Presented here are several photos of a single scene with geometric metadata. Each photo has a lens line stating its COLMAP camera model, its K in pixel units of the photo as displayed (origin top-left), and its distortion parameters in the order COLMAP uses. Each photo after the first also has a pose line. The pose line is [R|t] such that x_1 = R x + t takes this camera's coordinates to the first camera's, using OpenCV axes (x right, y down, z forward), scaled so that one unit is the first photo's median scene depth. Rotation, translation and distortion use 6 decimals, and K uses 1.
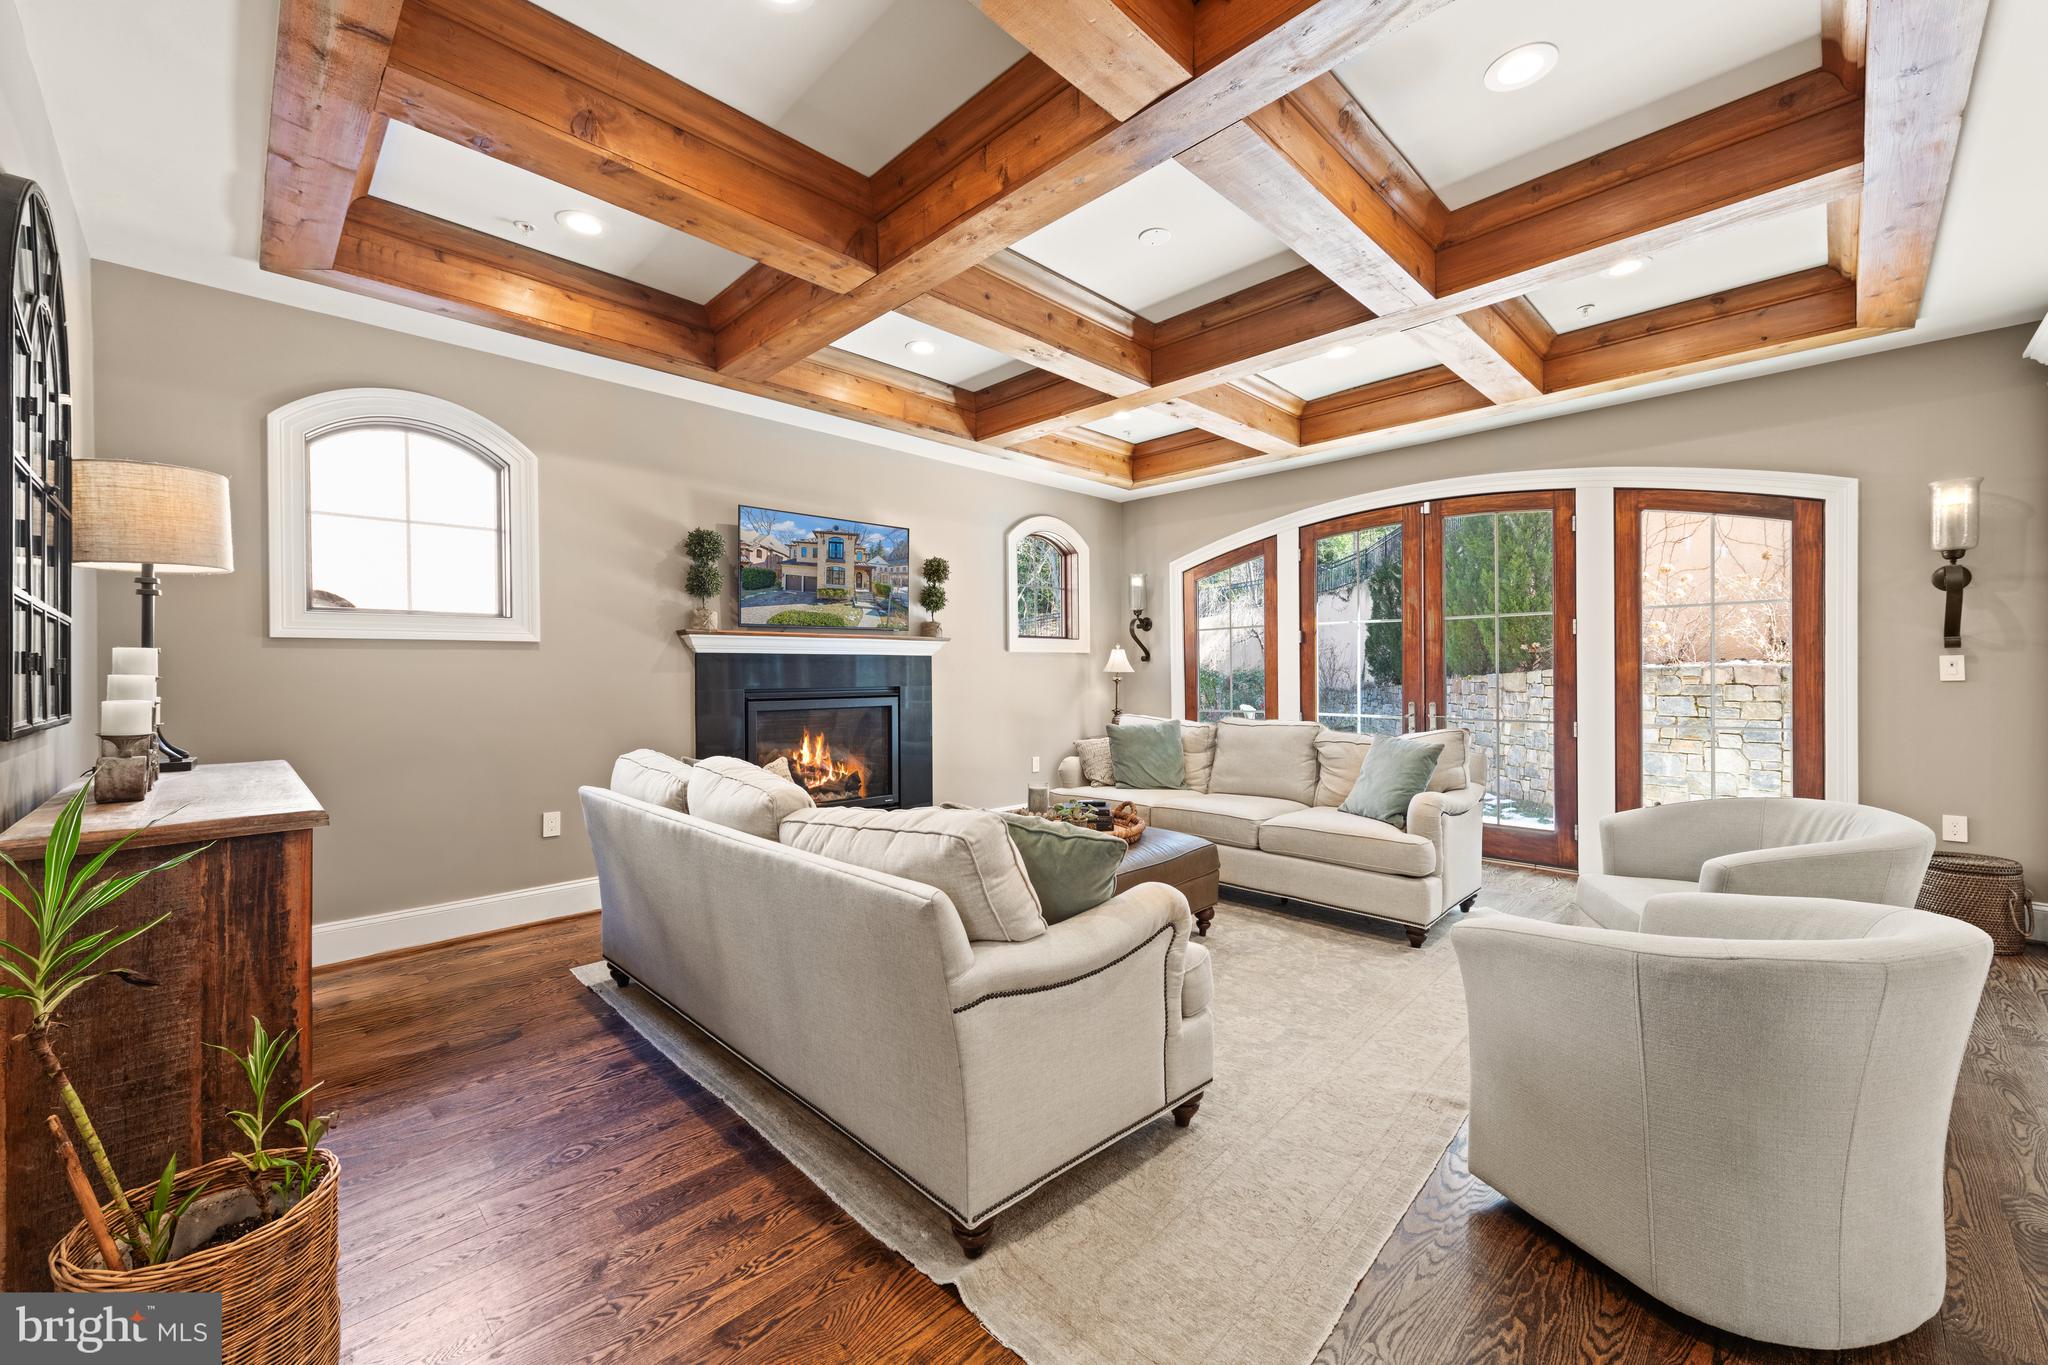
lens RADIAL K [[814.2, 0, 1032.3], [0, 814.2, 674.6], [0, 0, 1]] dist [0.002818, 0.000034]
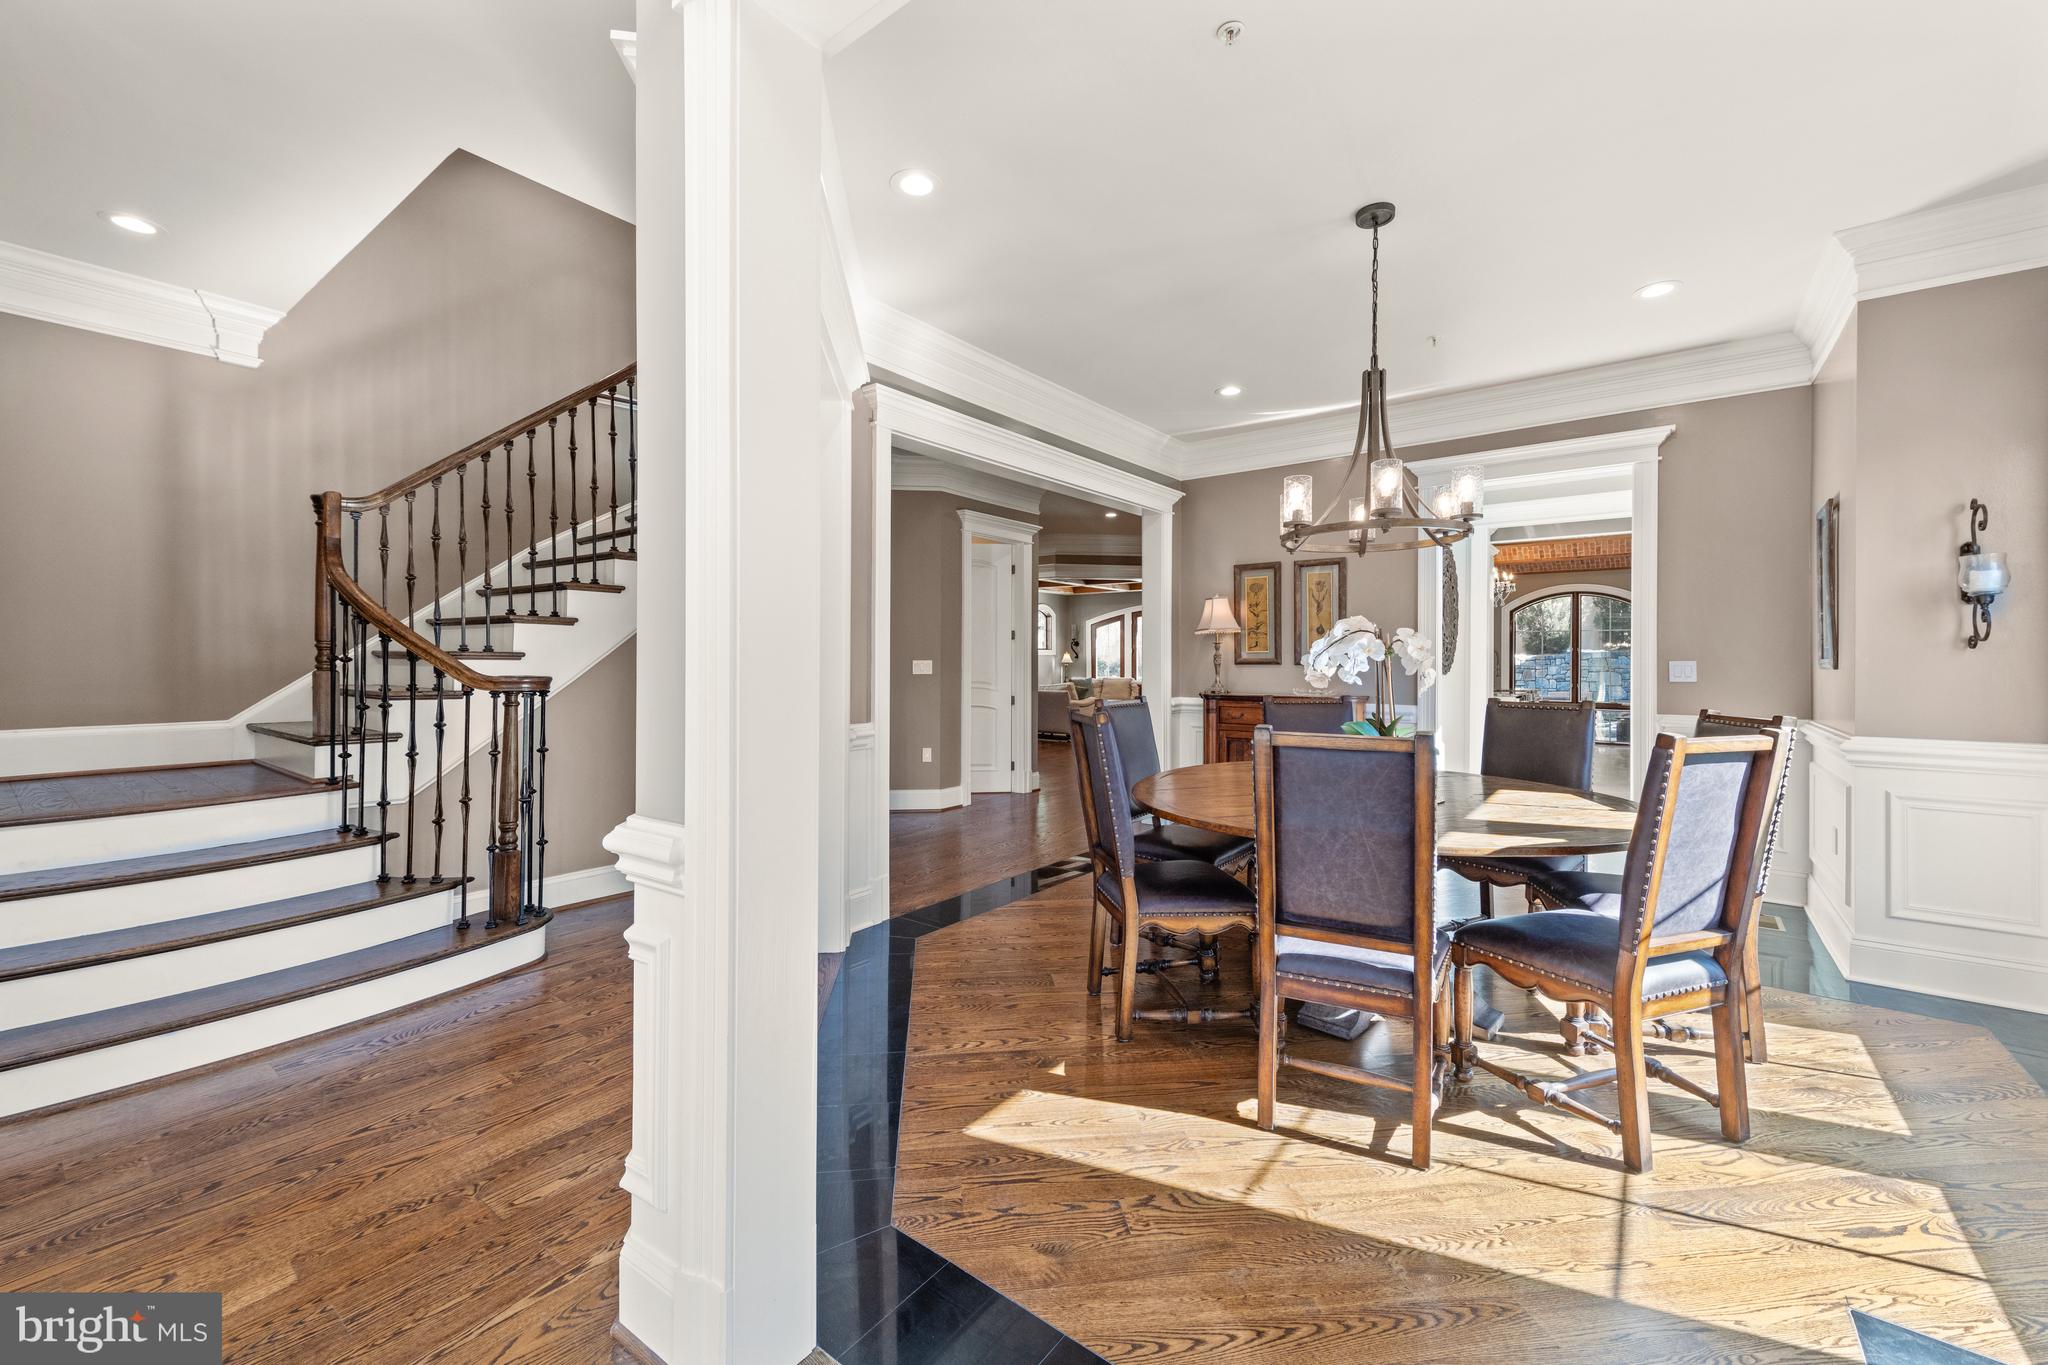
lens RADIAL K [[814.2, 0, 1032.3], [0, 814.2, 674.6], [0, 0, 1]] dist [0.002818, 0.000034]
pose [[0.991190, 0.003379, 0.132405, -0.352832], [-0.005076, 0.999909, 0.012480, 0.003537], [-0.132351, -0.013043, 0.991117, -1.584509]]
